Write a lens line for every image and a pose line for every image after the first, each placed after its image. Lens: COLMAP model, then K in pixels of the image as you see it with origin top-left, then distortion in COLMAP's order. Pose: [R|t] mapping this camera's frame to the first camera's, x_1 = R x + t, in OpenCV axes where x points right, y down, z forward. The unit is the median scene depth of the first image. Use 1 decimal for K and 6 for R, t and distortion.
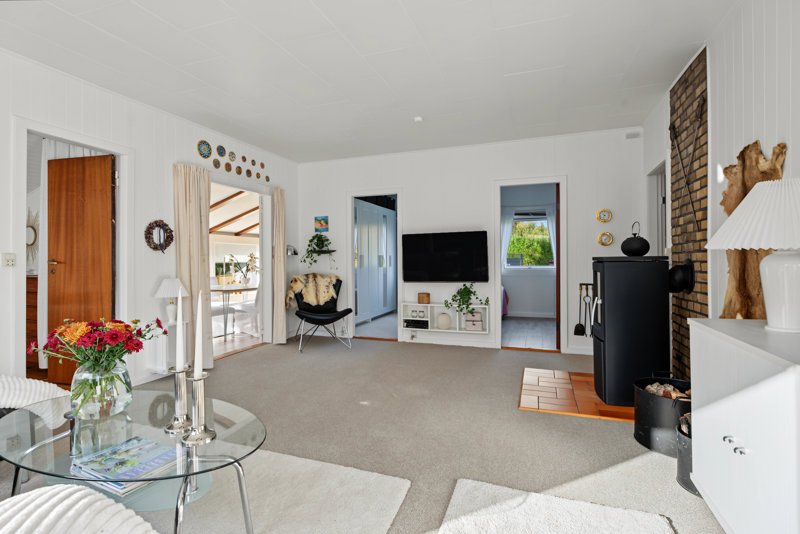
lens RADIAL K [[398.8, 0, 396.9], [0, 398.8, 263.4], [0, 0, 1]] dist [-0.002334, -0.000702]
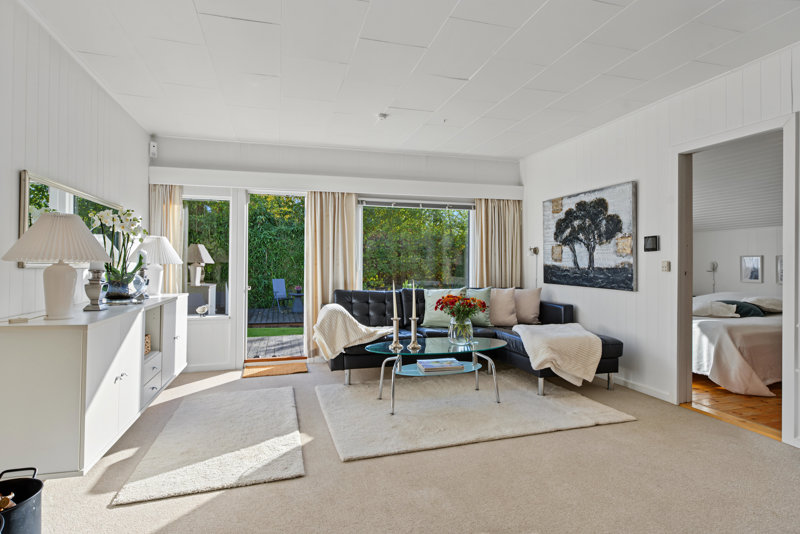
lens RADIAL K [[406.2, 0, 398.0], [0, 406.2, 265.0], [0, 0, 1]] dist [-0.002758, 0.001232]
pose [[-0.808209, 0.007352, -0.588850, 0.223069], [-0.003963, 0.999832, 0.017923, -0.016169], [0.588882, 0.016819, -0.808044, 0.763106]]
